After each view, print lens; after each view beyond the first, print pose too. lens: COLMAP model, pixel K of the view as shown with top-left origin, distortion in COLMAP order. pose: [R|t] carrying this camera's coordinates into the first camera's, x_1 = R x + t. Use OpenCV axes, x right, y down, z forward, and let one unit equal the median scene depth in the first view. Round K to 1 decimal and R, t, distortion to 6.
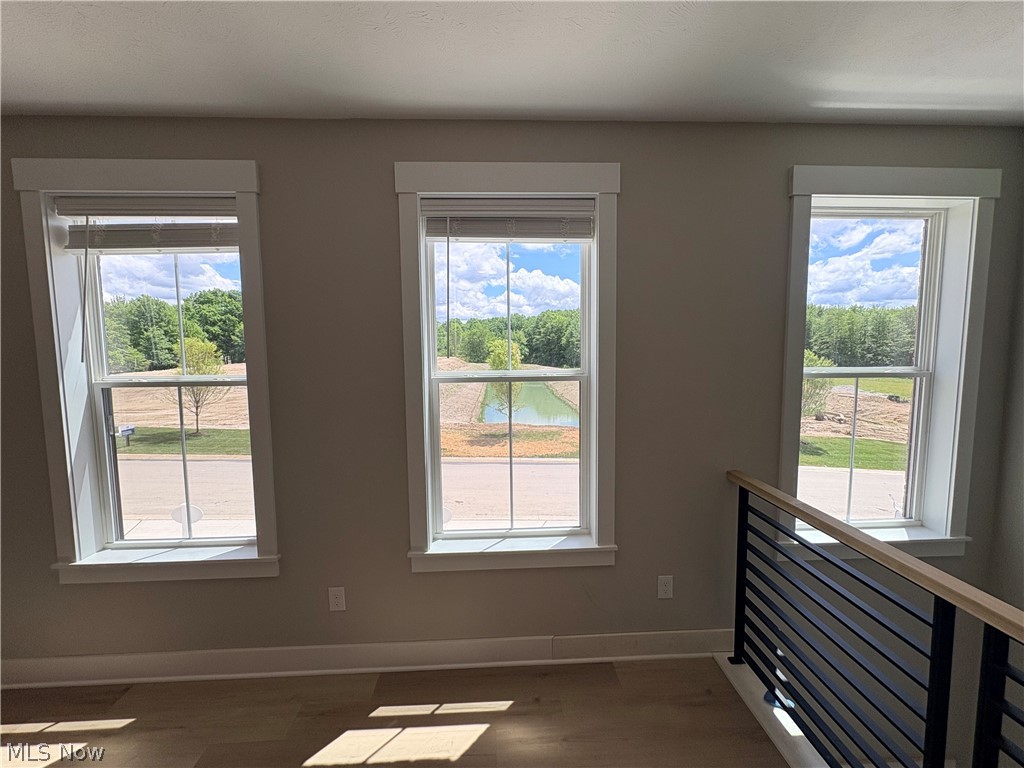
lens RADIAL K [[406.9, 0, 512.2], [0, 406.9, 384.4], [0, 0, 1]] dist [0.000726, 0.000753]
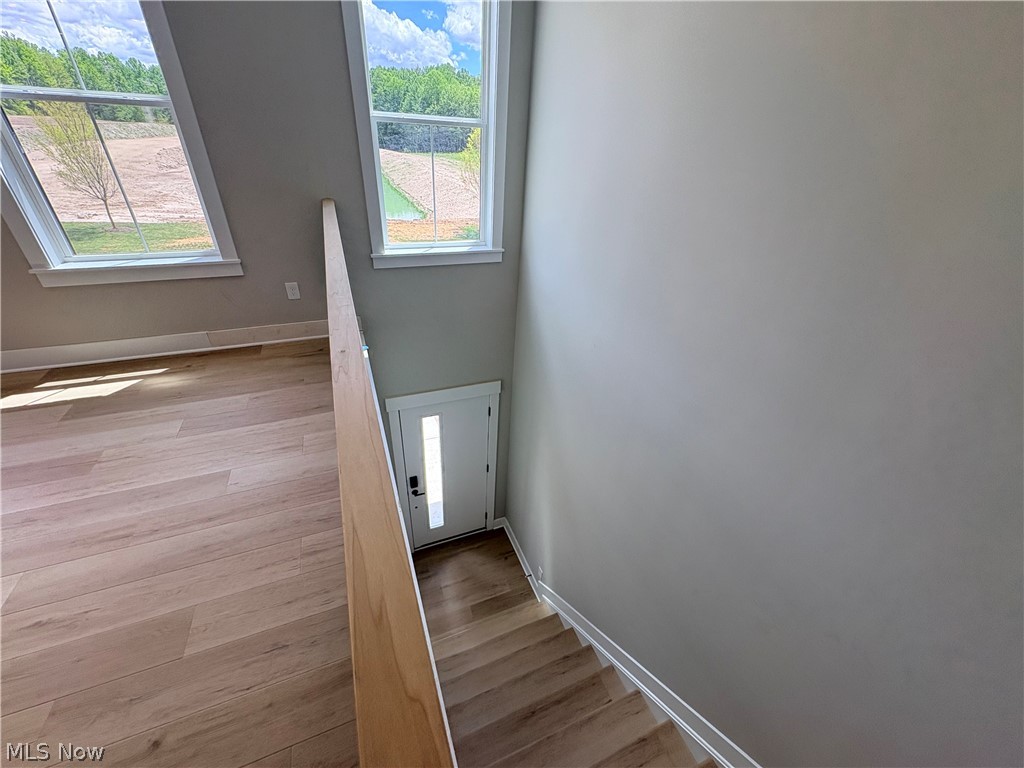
lens RADIAL K [[406.9, 0, 512.2], [0, 406.9, 384.4], [0, 0, 1]] dist [0.000726, 0.000753]
pose [[0.940798, -0.128778, 0.313554, 0.684867], [-0.028533, 0.891653, 0.451819, 0.149364], [-0.337766, -0.434017, 0.835191, -0.627332]]
